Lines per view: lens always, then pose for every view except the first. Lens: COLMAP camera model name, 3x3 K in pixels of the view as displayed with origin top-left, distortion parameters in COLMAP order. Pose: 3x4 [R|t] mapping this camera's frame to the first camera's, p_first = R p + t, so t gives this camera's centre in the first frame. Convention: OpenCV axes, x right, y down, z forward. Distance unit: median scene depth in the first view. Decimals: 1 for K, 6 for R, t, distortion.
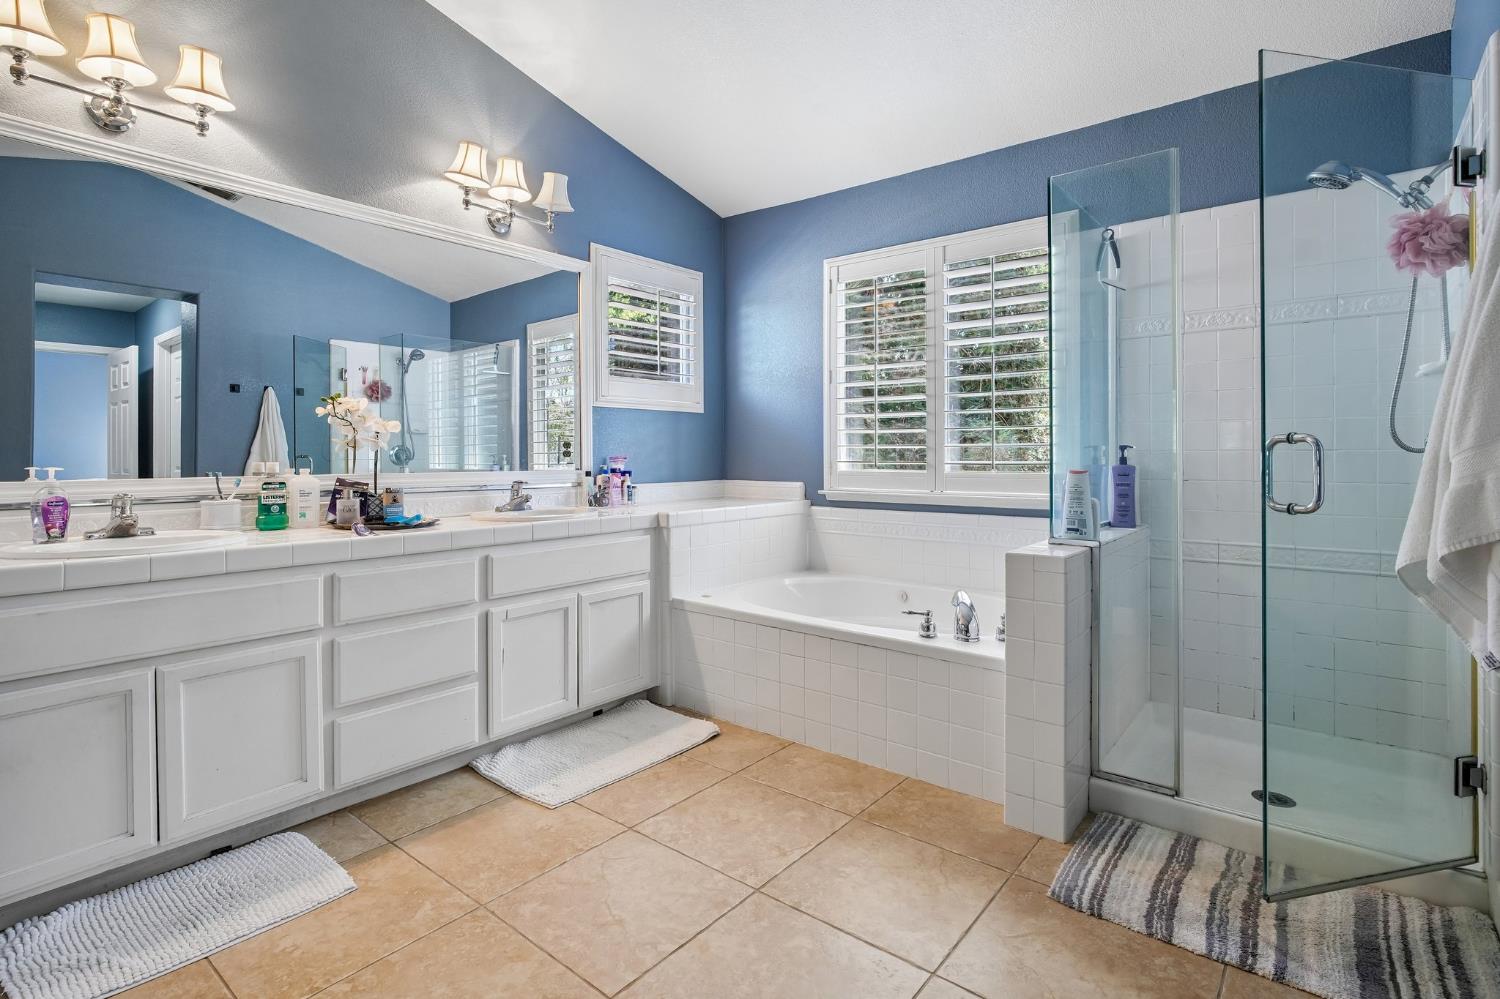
lens RADIAL K [[735.7, 0, 748.1], [0, 735.7, 461.3], [0, 0, 1]] dist [-0.012502, -0.000010]
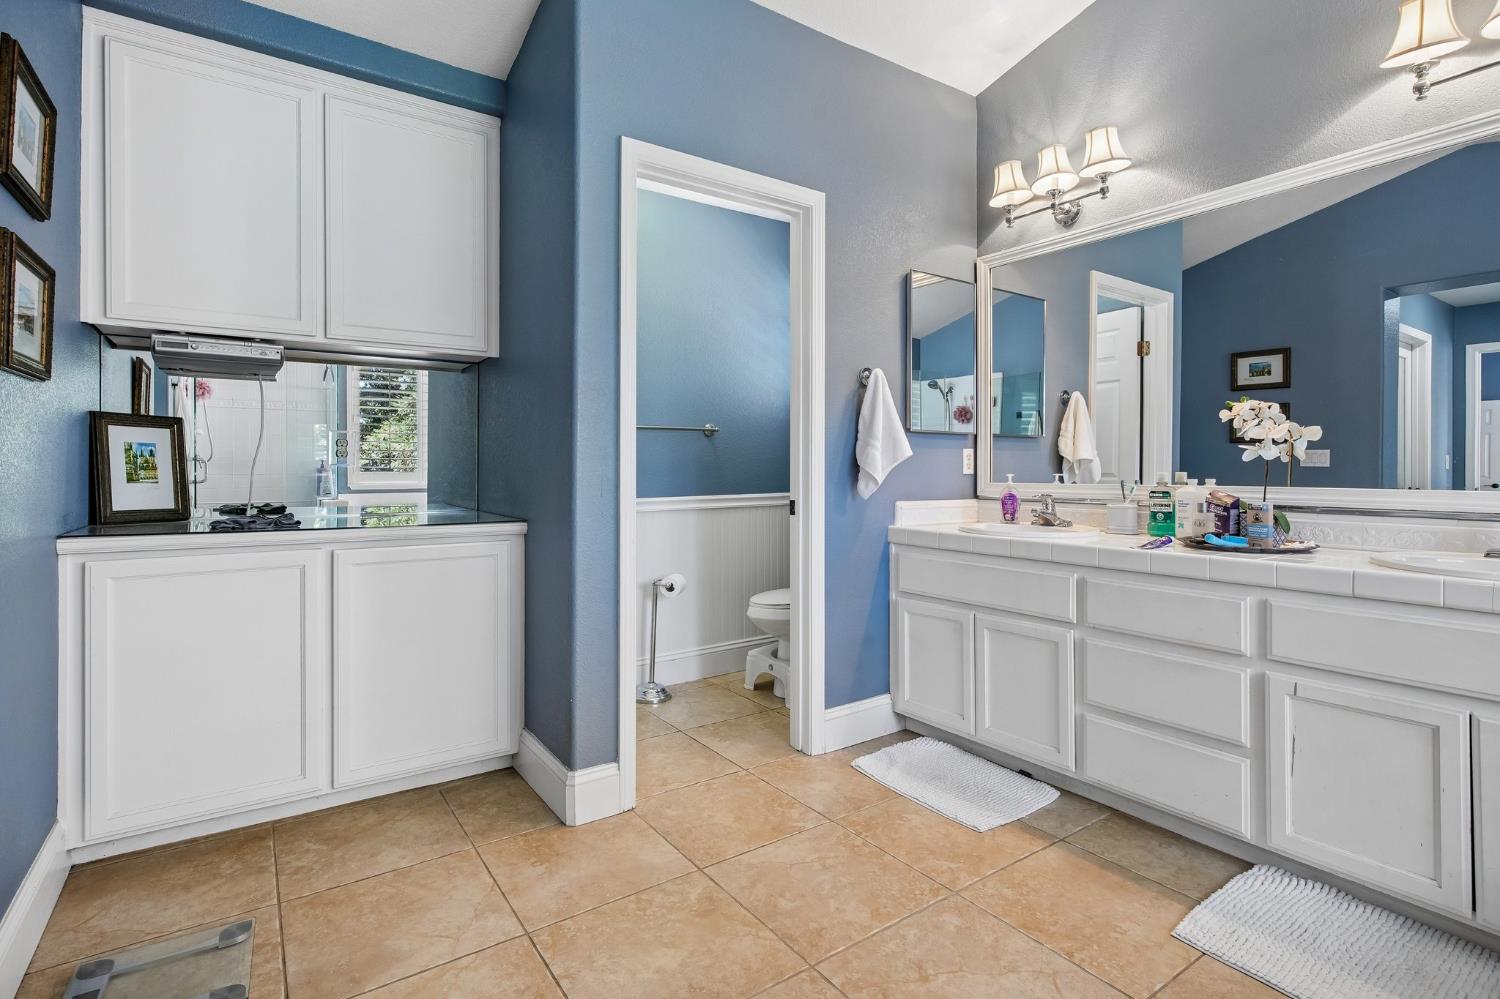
lens RADIAL K [[727.1, 0, 750.7], [0, 727.1, 472.6], [0, 0, 1]] dist [-0.002575, -0.000190]
pose [[-0.278938, 0.010175, -0.960255, 0.585116], [-0.006235, 0.999904, 0.012407, -0.008670], [0.960289, 0.009448, -0.278848, 0.814005]]
